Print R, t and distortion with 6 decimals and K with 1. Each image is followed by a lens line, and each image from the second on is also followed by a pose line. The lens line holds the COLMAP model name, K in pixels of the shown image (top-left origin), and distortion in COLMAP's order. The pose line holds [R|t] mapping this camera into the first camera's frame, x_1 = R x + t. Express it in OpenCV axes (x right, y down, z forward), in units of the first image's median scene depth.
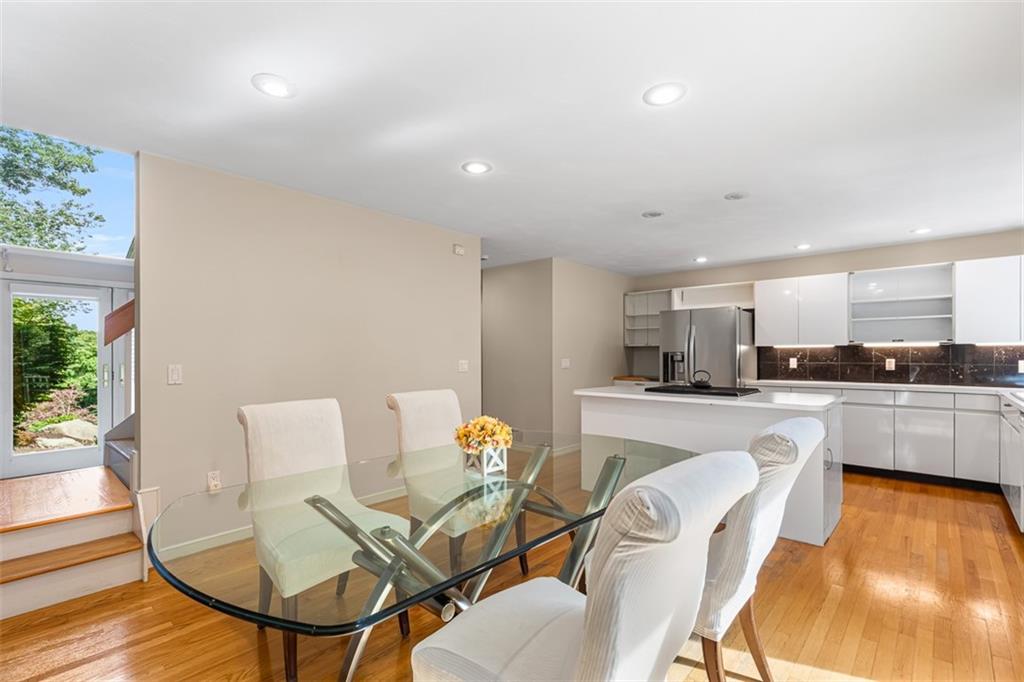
lens RADIAL K [[465.8, 0, 516.4], [0, 465.8, 350.5], [0, 0, 1]] dist [0.015321, -0.000072]
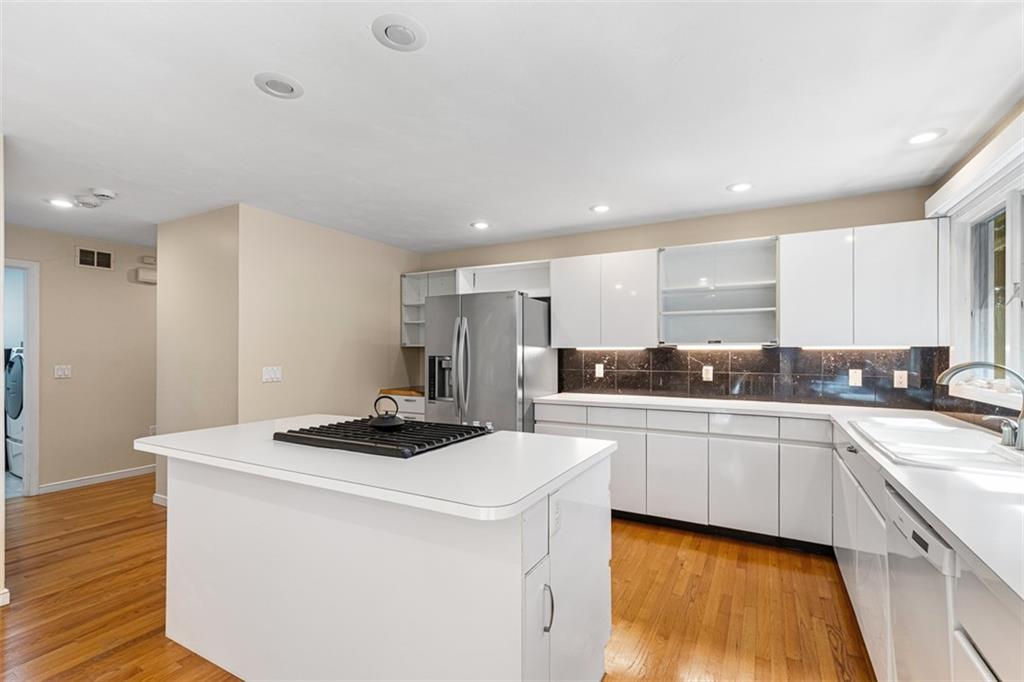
lens RADIAL K [[465.8, 0, 509.0], [0, 465.8, 343.3], [0, 0, 1]] dist [0.015321, -0.000072]
pose [[0.974300, 0.006986, 0.225147, 0.312542], [-0.004582, 0.999927, -0.011201, -0.008768], [-0.225208, 0.009882, 0.974260, 0.338375]]
